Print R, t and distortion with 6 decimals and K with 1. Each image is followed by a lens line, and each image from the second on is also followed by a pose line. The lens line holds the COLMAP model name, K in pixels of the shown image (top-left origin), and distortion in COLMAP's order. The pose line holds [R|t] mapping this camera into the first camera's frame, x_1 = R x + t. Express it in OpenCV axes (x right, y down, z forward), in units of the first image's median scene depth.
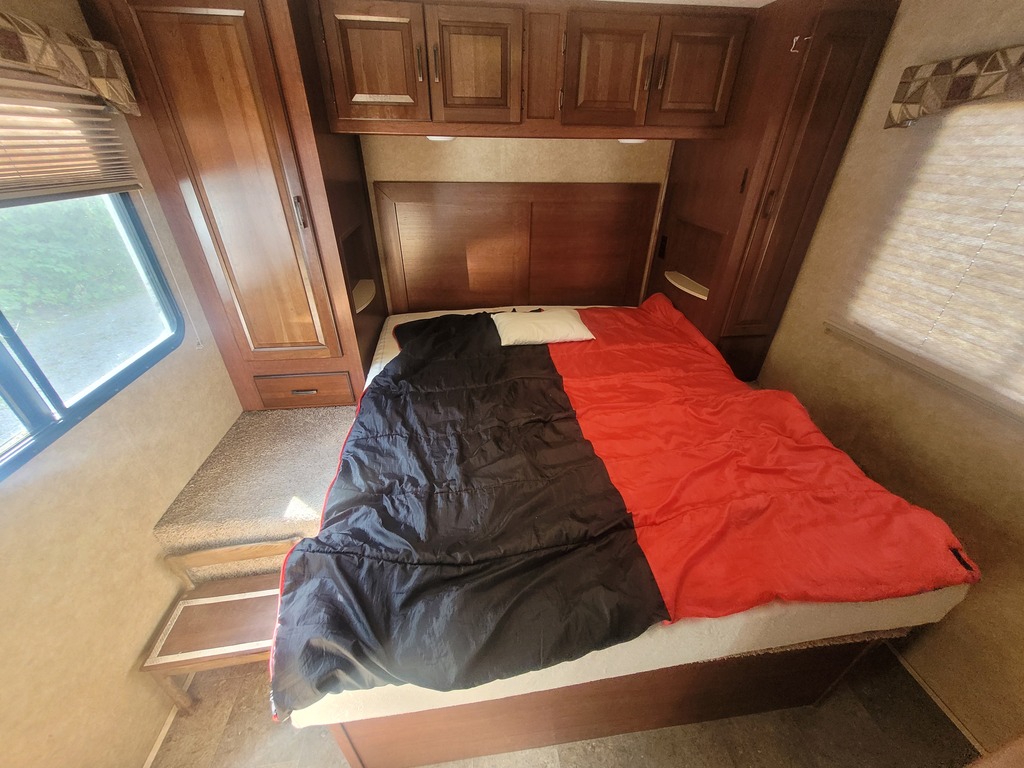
lens RADIAL K [[405.8, 0, 515.4], [0, 405.8, 384.6], [0, 0, 1]] dist [0.000073, 0.000002]
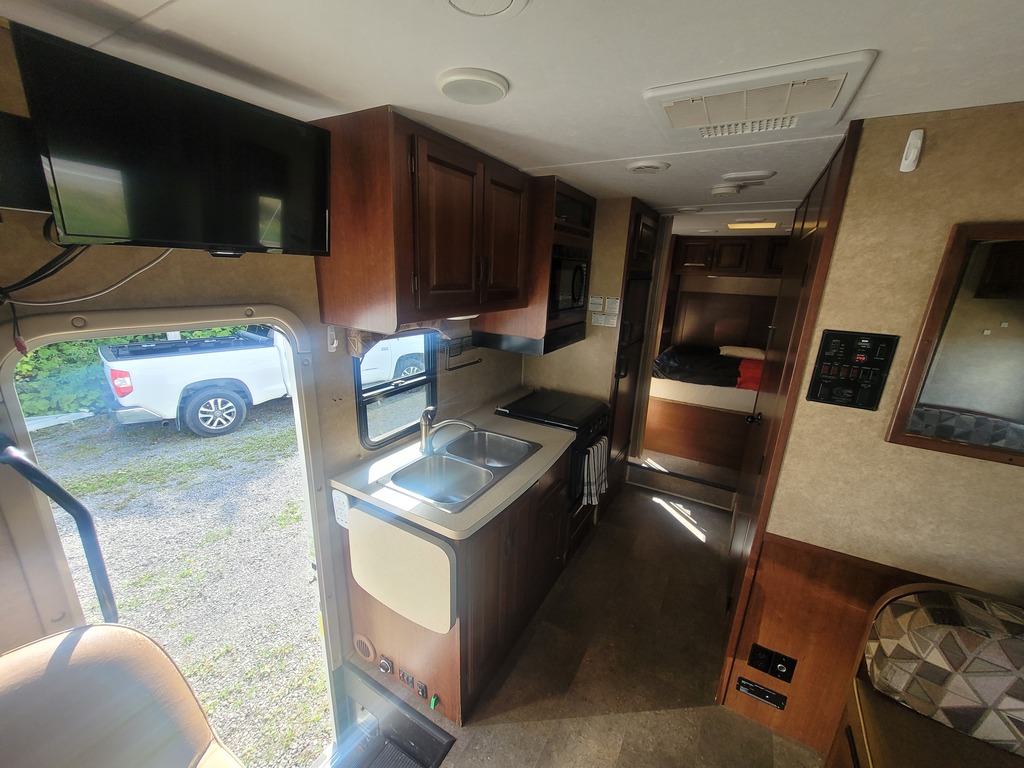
lens RADIAL K [[402.3, 0, 514.1], [0, 402.3, 385.9], [0, 0, 1]] dist [-0.000281, 0.000160]
pose [[0.787353, 0.189819, -0.586553, 0.401210], [-0.346348, 0.923279, -0.166127, 0.801575], [0.510018, 0.333952, 0.792690, -1.289940]]
